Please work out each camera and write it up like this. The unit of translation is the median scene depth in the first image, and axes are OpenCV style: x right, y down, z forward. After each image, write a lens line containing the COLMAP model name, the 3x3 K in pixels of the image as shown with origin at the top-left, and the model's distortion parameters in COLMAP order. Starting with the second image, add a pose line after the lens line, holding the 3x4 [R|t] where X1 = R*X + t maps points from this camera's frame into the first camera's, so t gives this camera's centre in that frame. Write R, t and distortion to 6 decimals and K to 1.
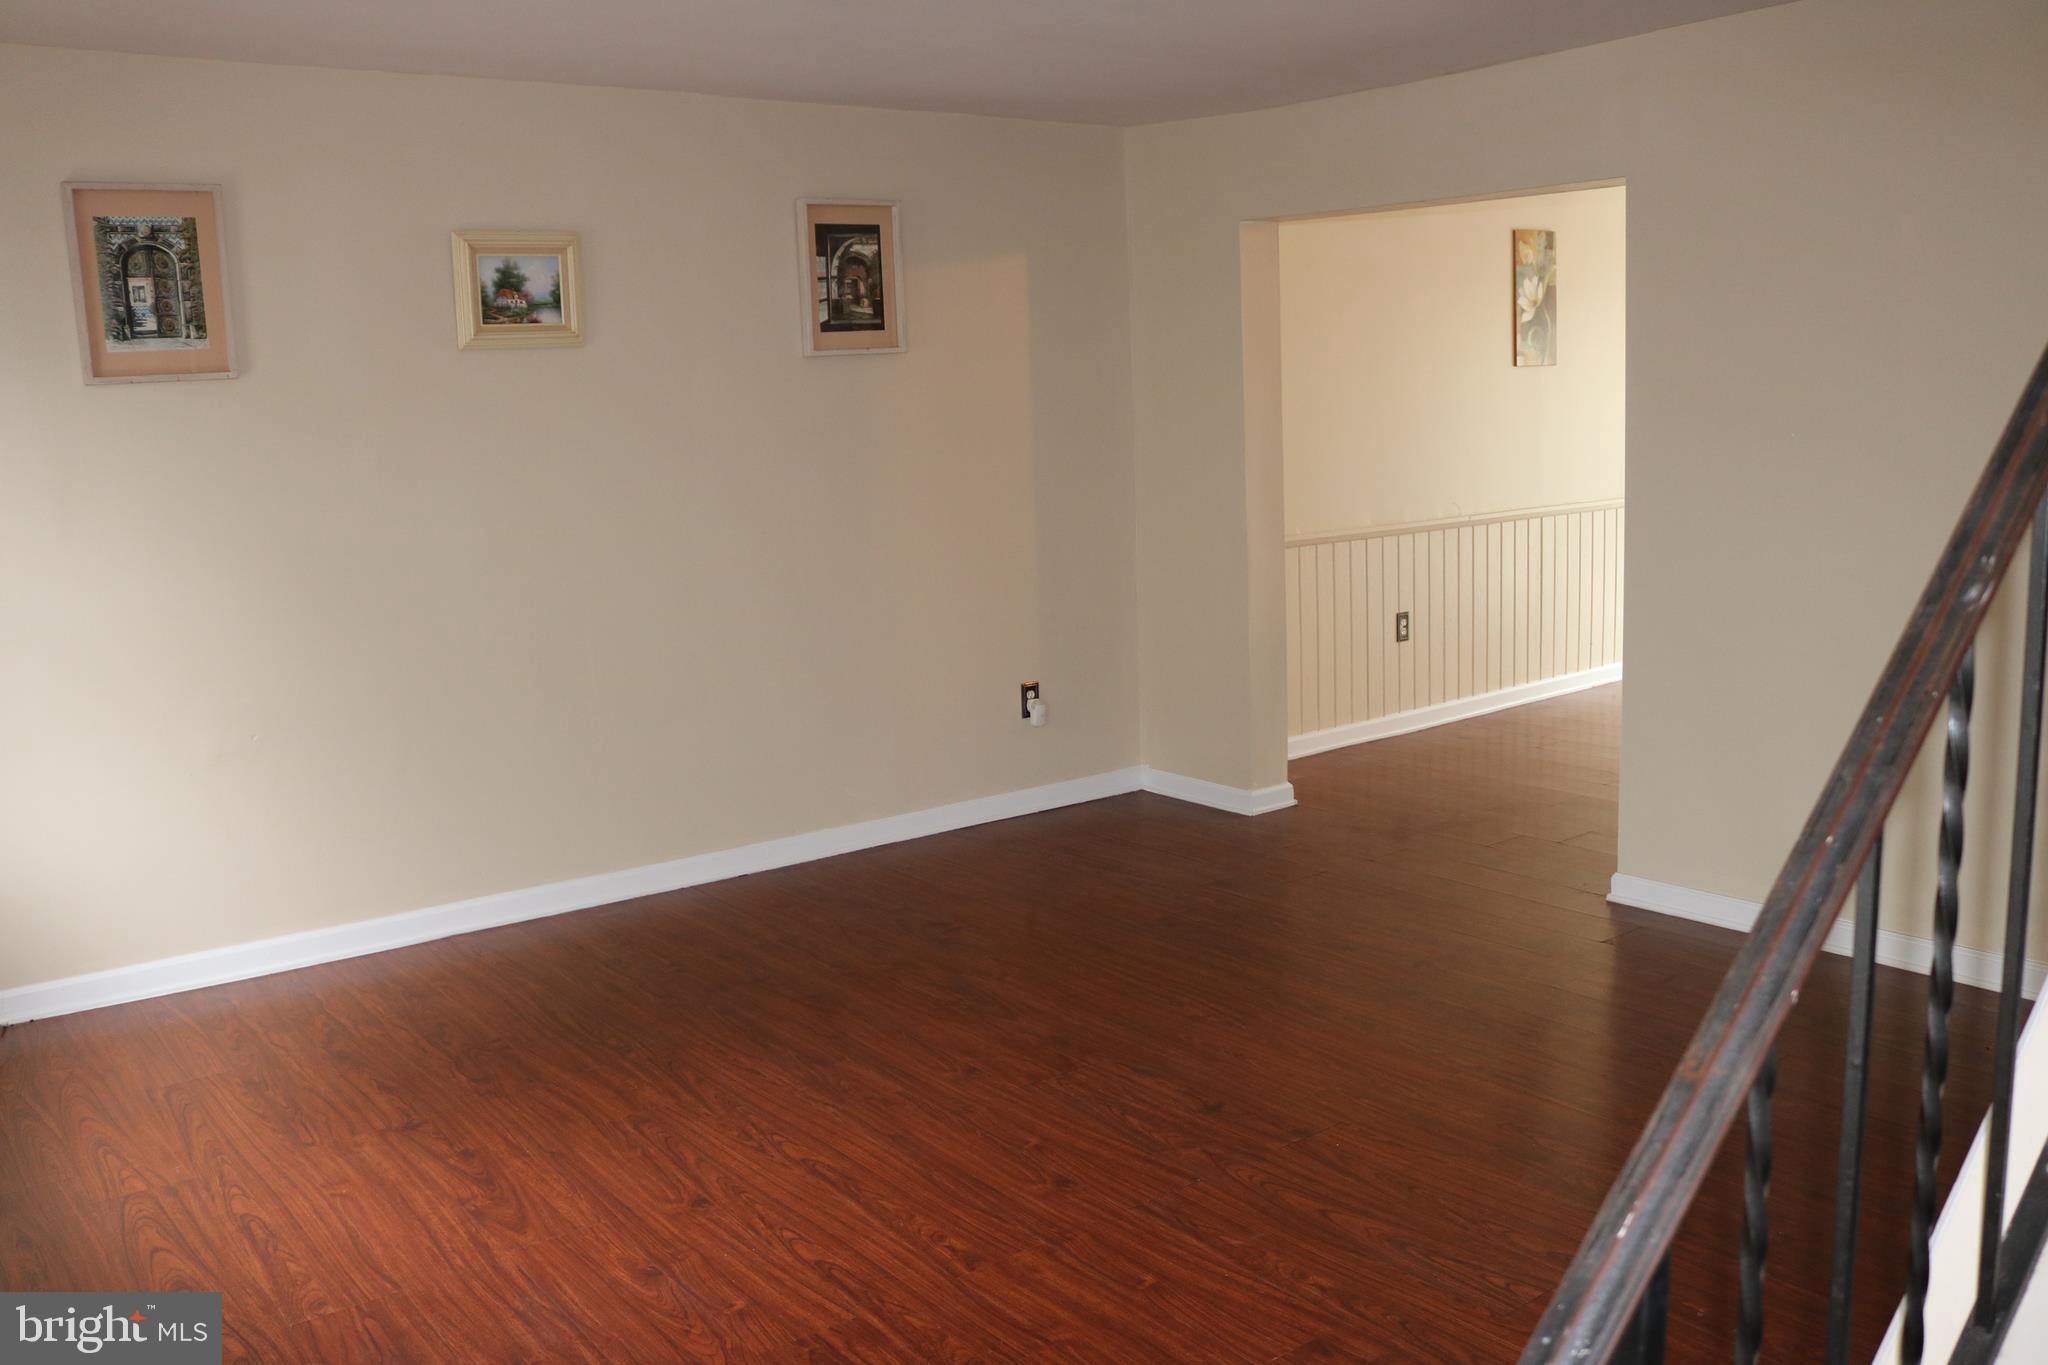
lens RADIAL K [[1742.8, 0, 1024.0], [0, 1742.8, 682.5], [0, 0, 1]] dist [-0.145064, 0.158376]
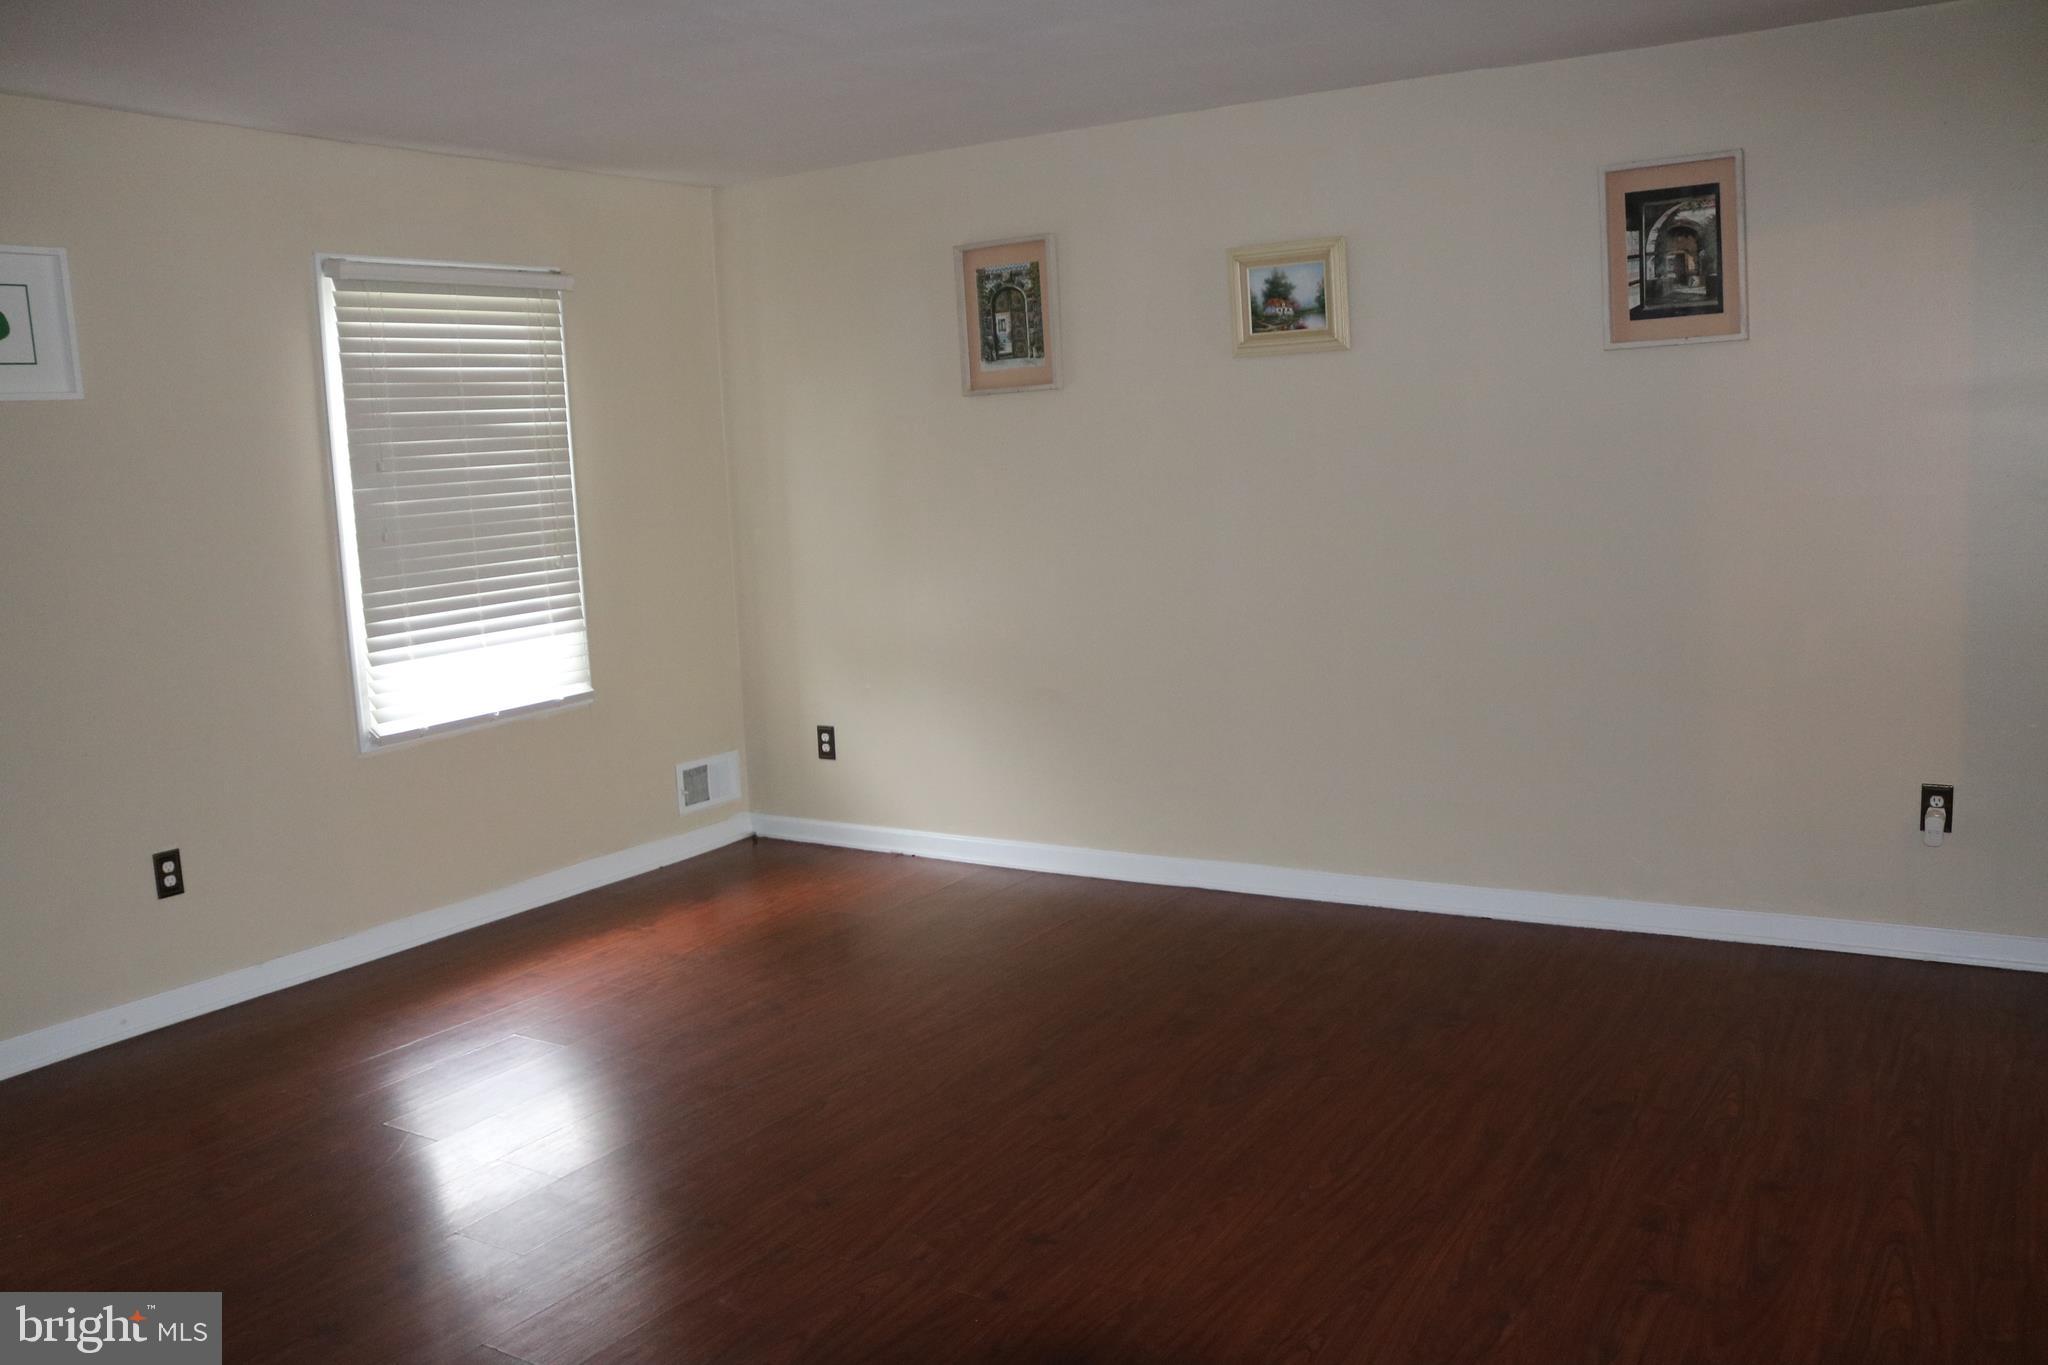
lens RADIAL K [[1742.8, 0, 1024.0], [0, 1742.8, 682.5], [0, 0, 1]] dist [-0.145064, 0.158376]
pose [[0.353101, 0.148609, -0.923707, 0.654073], [-0.114616, 0.986738, 0.114936, -0.100959], [0.928538, 0.065288, 0.365451, 0.483808]]
